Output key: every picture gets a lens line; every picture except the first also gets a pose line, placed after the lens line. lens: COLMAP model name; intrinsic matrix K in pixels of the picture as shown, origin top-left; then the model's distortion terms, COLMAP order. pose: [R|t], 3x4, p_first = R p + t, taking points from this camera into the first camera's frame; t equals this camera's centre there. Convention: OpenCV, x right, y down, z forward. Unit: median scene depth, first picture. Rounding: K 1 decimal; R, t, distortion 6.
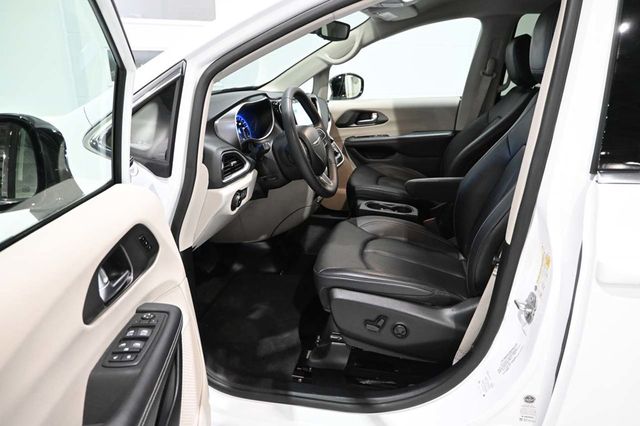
lens RADIAL K [[434.6, 0, 320.0], [0, 434.6, 213.0], [0, 0, 1]] dist [-0.004863, 0.000480]
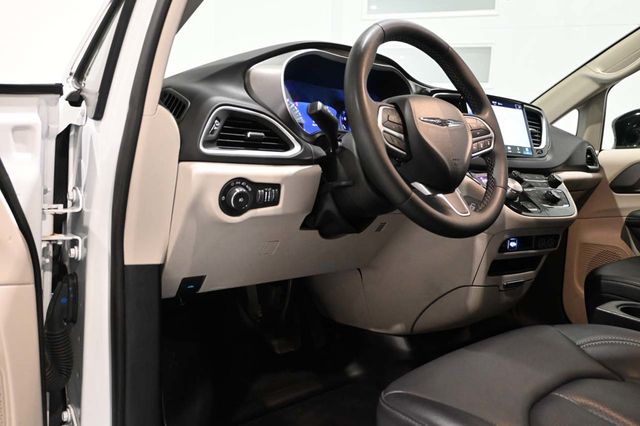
lens RADIAL K [[484.5, 0, 320.0], [0, 484.5, 213.0], [0, 0, 1]] dist [0.000441, -0.003391]
pose [[0.789738, 0.085223, -0.607495, 0.165487], [-0.236272, 0.956159, -0.173017, 0.044878], [0.566117, 0.280173, 0.775251, 0.380392]]
